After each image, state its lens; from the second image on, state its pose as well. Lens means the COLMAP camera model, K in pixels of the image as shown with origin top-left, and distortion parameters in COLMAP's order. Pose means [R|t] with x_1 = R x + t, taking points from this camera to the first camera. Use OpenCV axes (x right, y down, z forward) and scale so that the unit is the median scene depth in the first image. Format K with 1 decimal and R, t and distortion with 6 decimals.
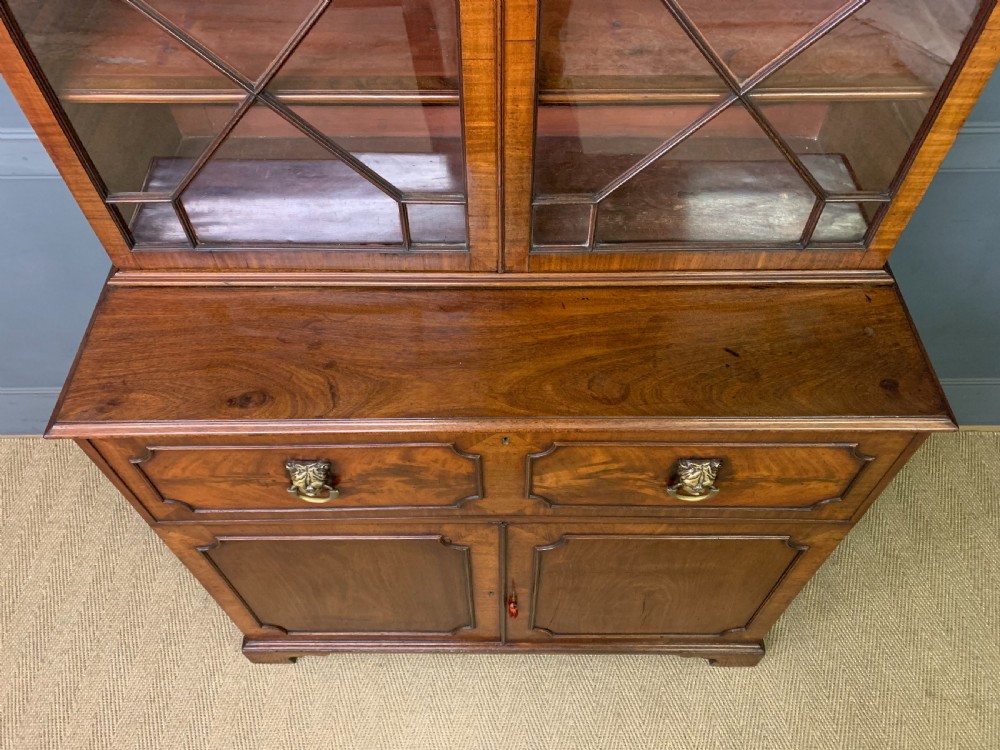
lens RADIAL K [[763.7, 0, 503.7], [0, 763.7, 361.0], [0, 0, 1]] dist [0.042735, -0.046018]
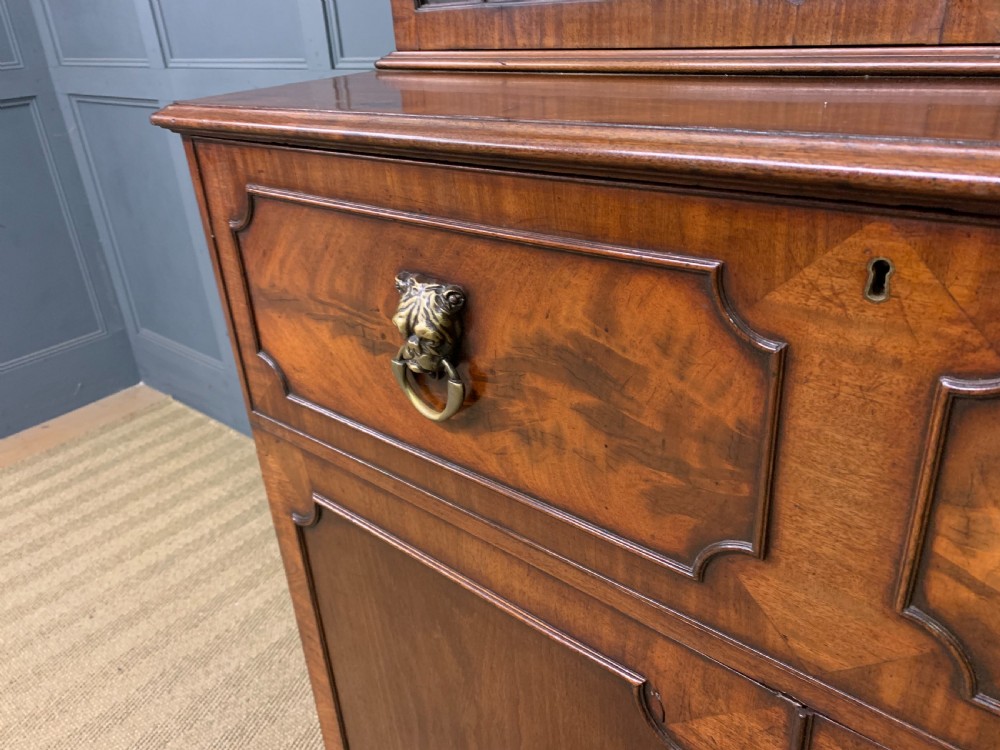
lens RADIAL K [[763.7, 0, 500.2], [0, 763.7, 369.9], [0, 0, 1]] dist [0.042735, -0.046018]
pose [[0.750978, 0.241743, -0.614485, 0.083406], [-0.490716, 0.826993, -0.274371, 0.278966], [0.441848, 0.507585, 0.739681, 0.668542]]
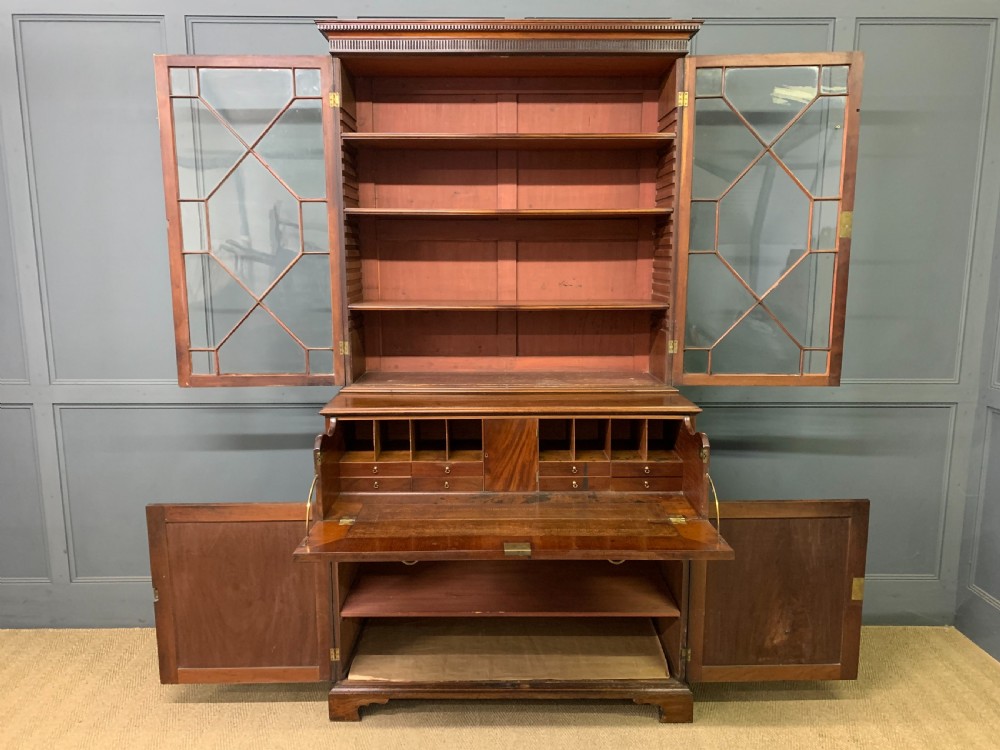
lens RADIAL K [[763.7, 0, 497.3], [0, 763.7, 376.1], [0, 0, 1]] dist [0.042735, -0.046018]
pose [[0.999976, -0.002142, -0.006632, -0.023028], [-0.003093, 0.716343, -0.697742, 1.488773], [0.006245, 0.697746, 0.716319, -0.688739]]
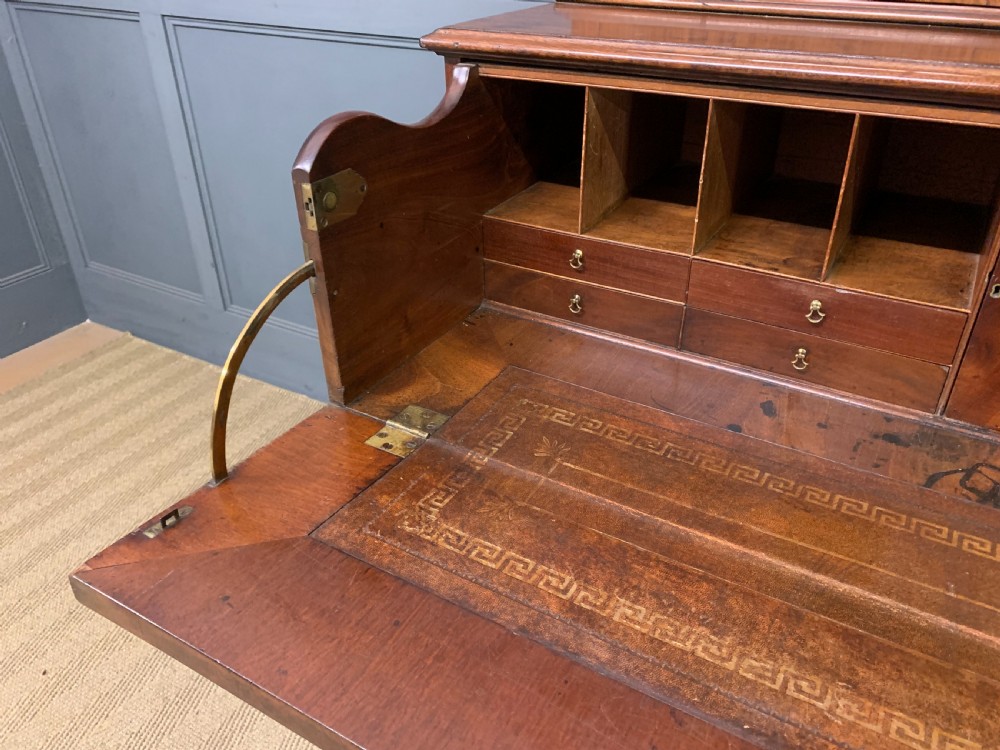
lens RADIAL K [[763.7, 0, 509.3], [0, 763.7, 382.2], [0, 0, 1]] dist [0.042735, -0.046018]
pose [[0.859972, 0.265479, -0.435854, -0.108189], [-0.410245, 0.867611, -0.280980, 0.489018], [0.303558, 0.420442, 0.855033, 0.479703]]
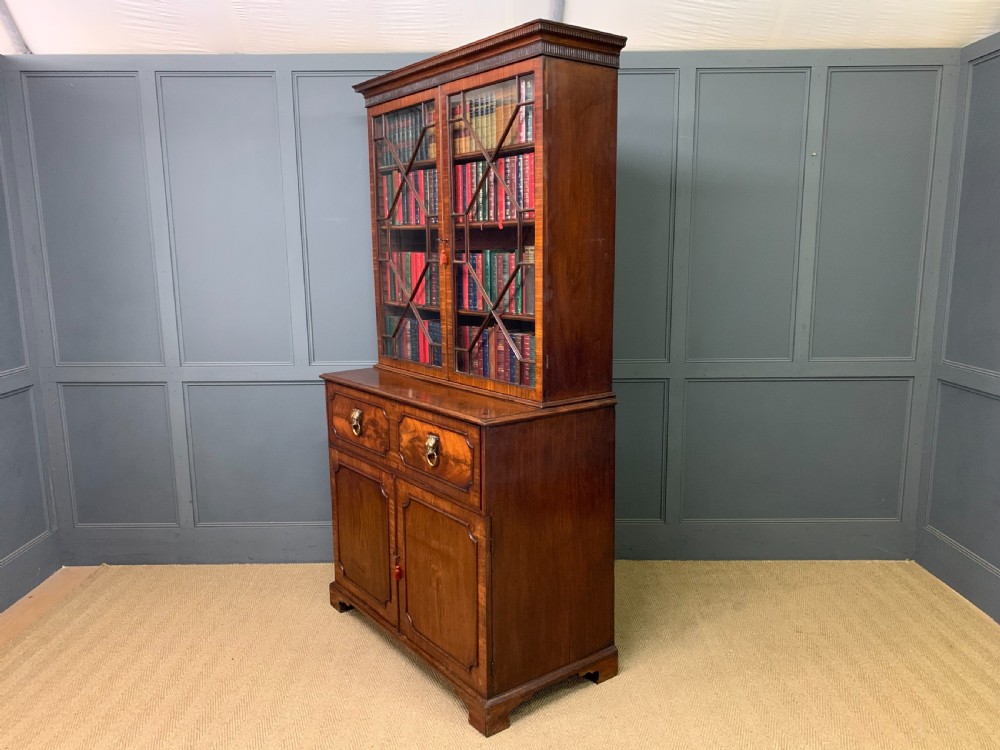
lens RADIAL K [[763.7, 0, 501.0], [0, 763.7, 378.0], [0, 0, 1]] dist [0.042735, -0.046018]
pose [[0.604558, 0.129607, -0.785946, 2.178474], [-0.633585, 0.676249, -0.375842, 0.750301], [0.482783, 0.725182, 0.490949, -0.201599]]
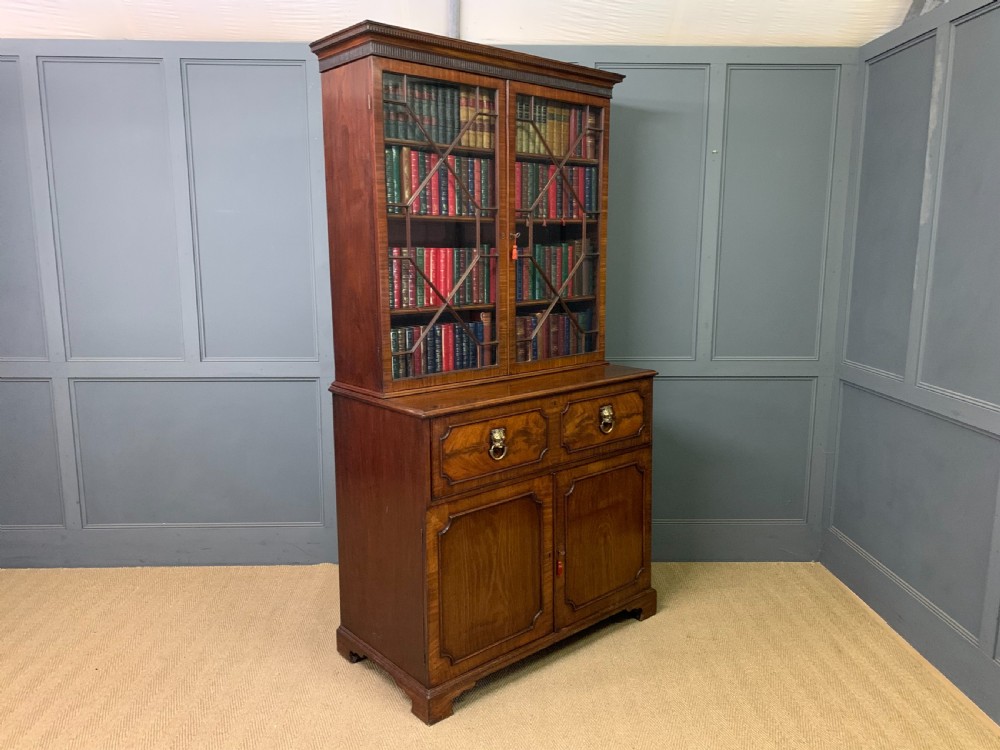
lens RADIAL K [[763.7, 0, 494.1], [0, 763.7, 366.8], [0, 0, 1]] dist [0.042735, -0.046018]
pose [[0.759288, -0.107093, 0.641882, -1.721824], [0.527106, 0.679656, -0.510124, 1.175108], [-0.381629, 0.725671, 0.572504, -0.492446]]
